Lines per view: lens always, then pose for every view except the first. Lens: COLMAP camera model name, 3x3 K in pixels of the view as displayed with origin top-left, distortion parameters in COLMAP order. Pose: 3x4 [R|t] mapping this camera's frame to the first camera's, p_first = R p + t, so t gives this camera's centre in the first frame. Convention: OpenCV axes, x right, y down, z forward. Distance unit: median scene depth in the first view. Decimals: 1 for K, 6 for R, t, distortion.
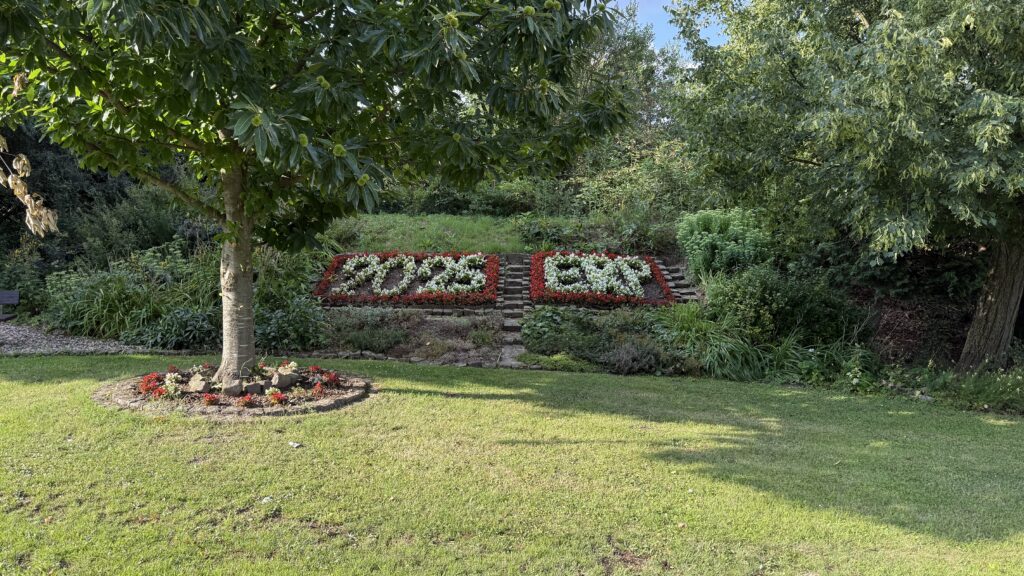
lens RADIAL K [[713.0, 0, 510.3], [0, 713.0, 290.8], [0, 0, 1]] dist [0.096638, -0.128224]
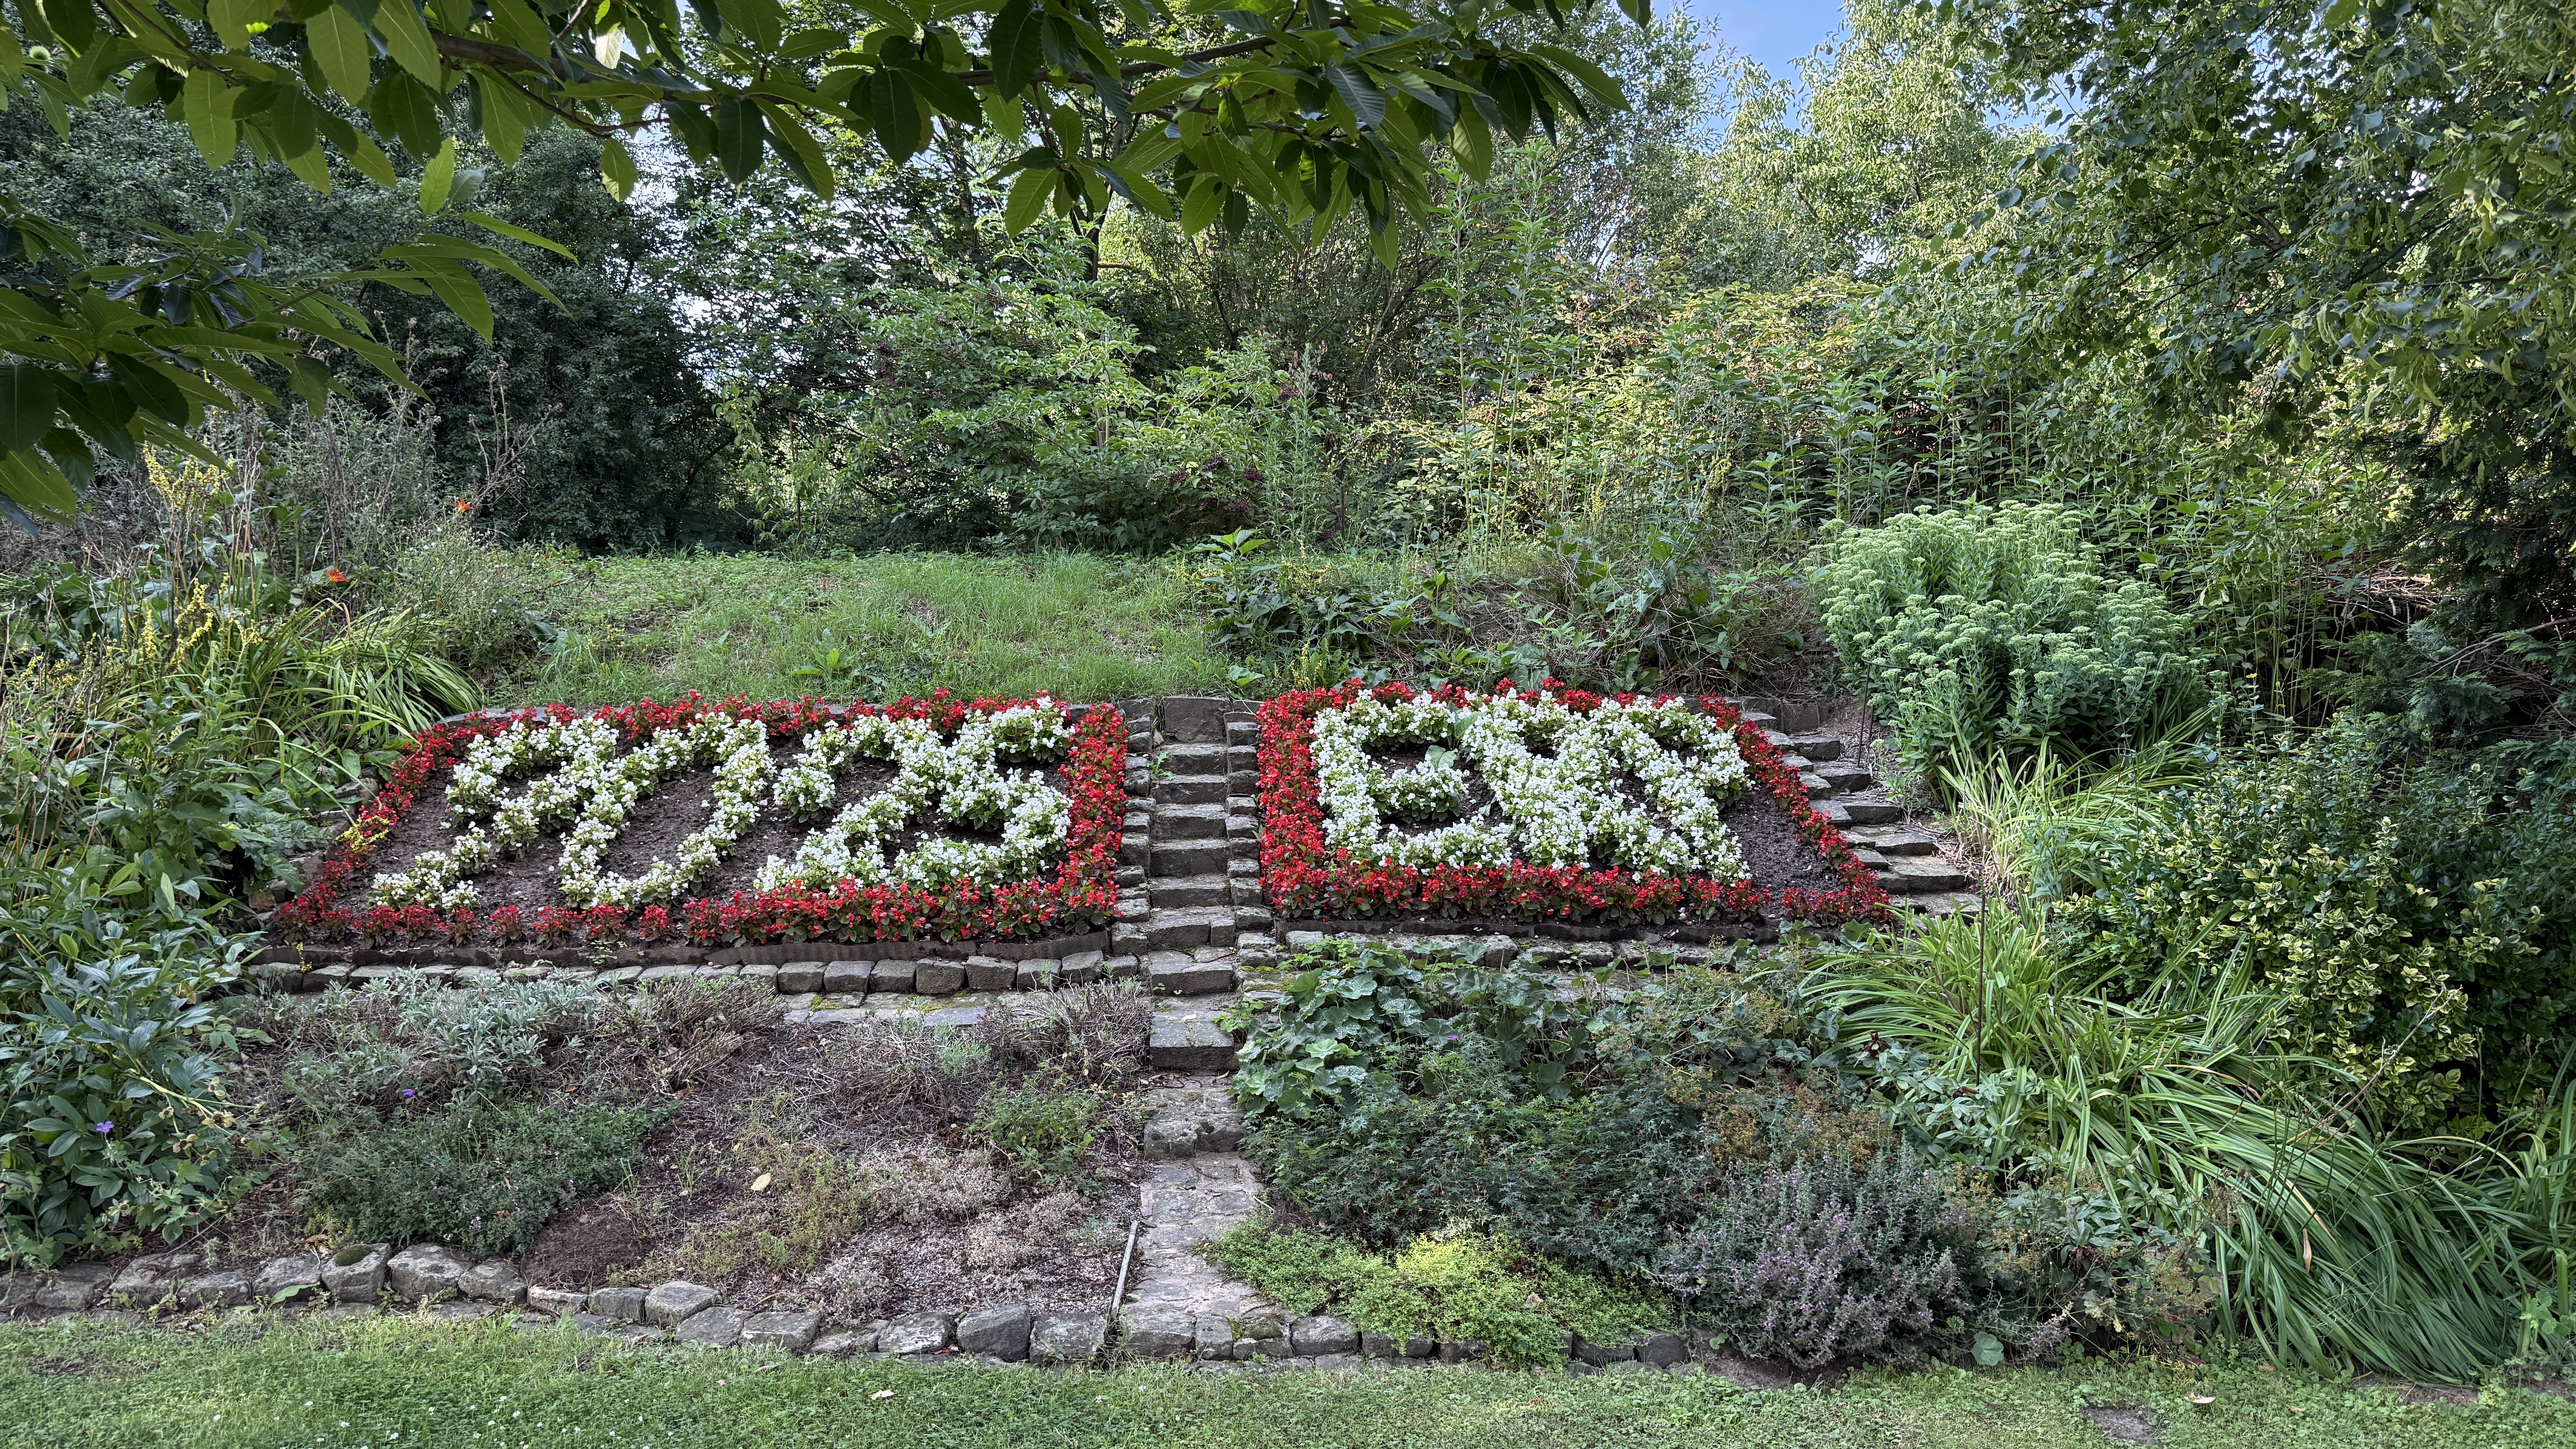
lens RADIAL K [[1793.6, 0, 1283.8], [0, 1793.6, 731.6], [0, 0, 1]] dist [0.096638, -0.128224]
pose [[0.997815, -0.023055, 0.061920, -0.000296], [0.024244, 0.999534, -0.018524, -0.030093], [-0.061464, 0.019985, 0.997909, 0.402271]]
